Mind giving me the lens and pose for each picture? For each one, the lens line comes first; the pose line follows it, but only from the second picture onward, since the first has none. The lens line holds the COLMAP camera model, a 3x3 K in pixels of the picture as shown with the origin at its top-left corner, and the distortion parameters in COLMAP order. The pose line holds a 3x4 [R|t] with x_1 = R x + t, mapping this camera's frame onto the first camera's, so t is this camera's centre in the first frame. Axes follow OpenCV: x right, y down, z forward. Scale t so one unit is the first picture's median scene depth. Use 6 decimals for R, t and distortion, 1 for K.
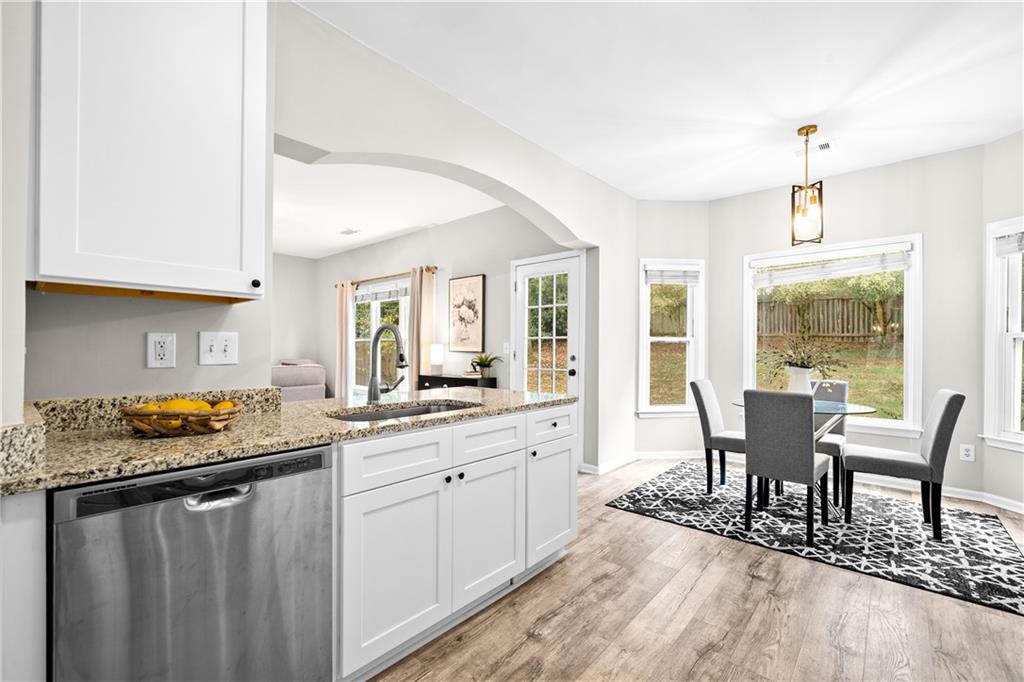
lens RADIAL K [[436.1, 0, 511.7], [0, 436.1, 346.4], [0, 0, 1]] dist [-0.004826, 0.000189]
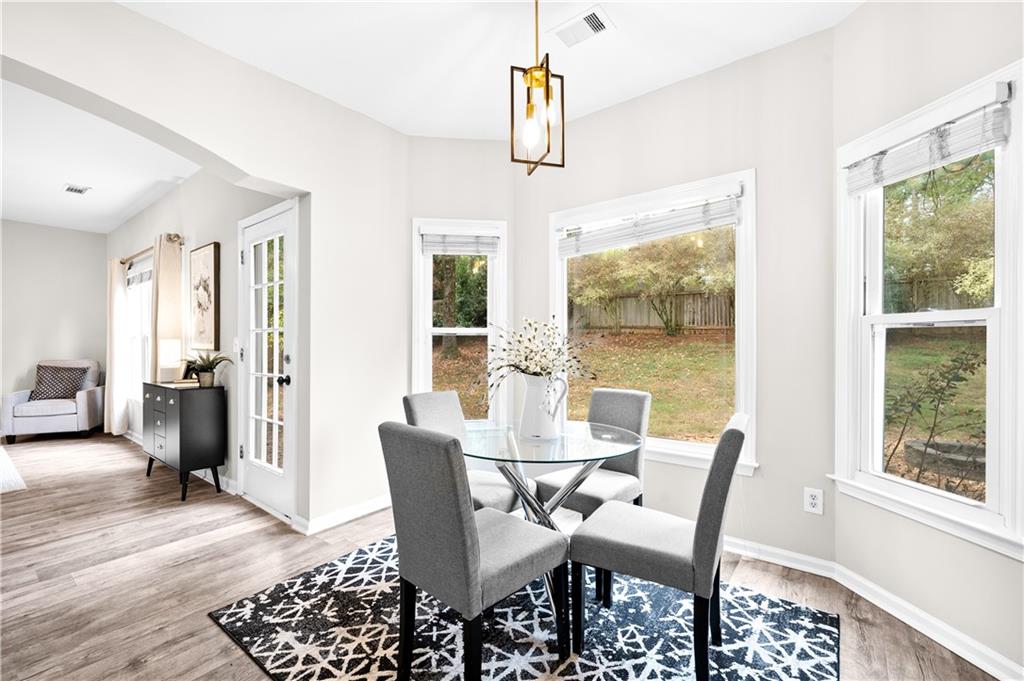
lens RADIAL K [[436.1, 0, 510.9], [0, 436.1, 341.7], [0, 0, 1]] dist [-0.004826, 0.000189]
pose [[0.997888, -0.006731, 0.064609, 0.528973], [0.006655, 0.999977, 0.001380, 0.001707], [-0.064617, -0.000947, 0.997910, 0.358689]]
